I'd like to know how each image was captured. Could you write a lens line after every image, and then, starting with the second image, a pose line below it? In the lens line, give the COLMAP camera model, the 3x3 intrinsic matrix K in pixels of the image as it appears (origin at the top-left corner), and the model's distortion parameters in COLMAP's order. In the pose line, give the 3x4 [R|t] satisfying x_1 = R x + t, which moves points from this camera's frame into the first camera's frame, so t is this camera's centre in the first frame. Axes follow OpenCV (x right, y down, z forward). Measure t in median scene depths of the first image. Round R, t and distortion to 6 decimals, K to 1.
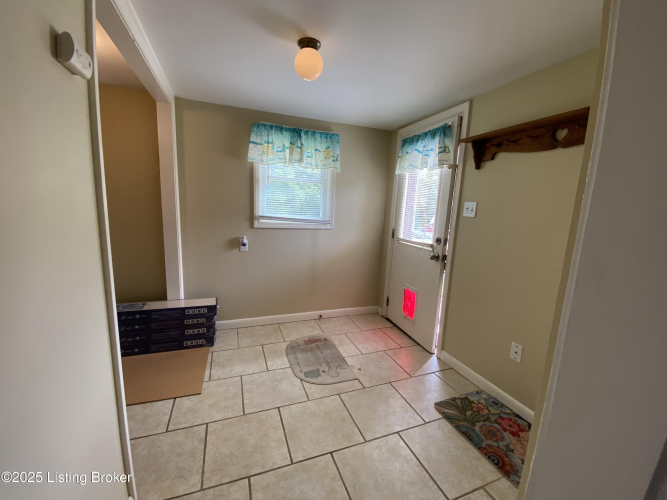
lens RADIAL K [[267.1, 0, 333.5], [0, 267.1, 250.0], [0, 0, 1]] dist [-0.000415, -0.013736]
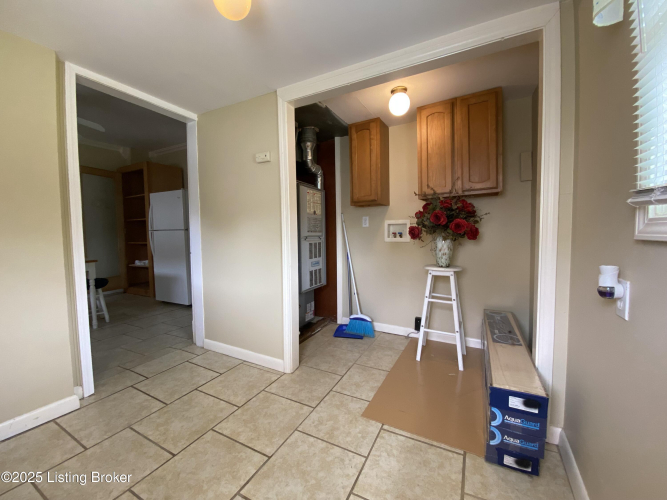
lens RADIAL K [[267.1, 0, 333.5], [0, 267.1, 250.0], [0, 0, 1]] dist [-0.000415, -0.013736]
pose [[-0.740041, 0.002657, -0.672556, 0.152939], [-0.131007, 0.980268, 0.148025, -0.107335], [0.659678, 0.197654, -0.725091, 1.479564]]
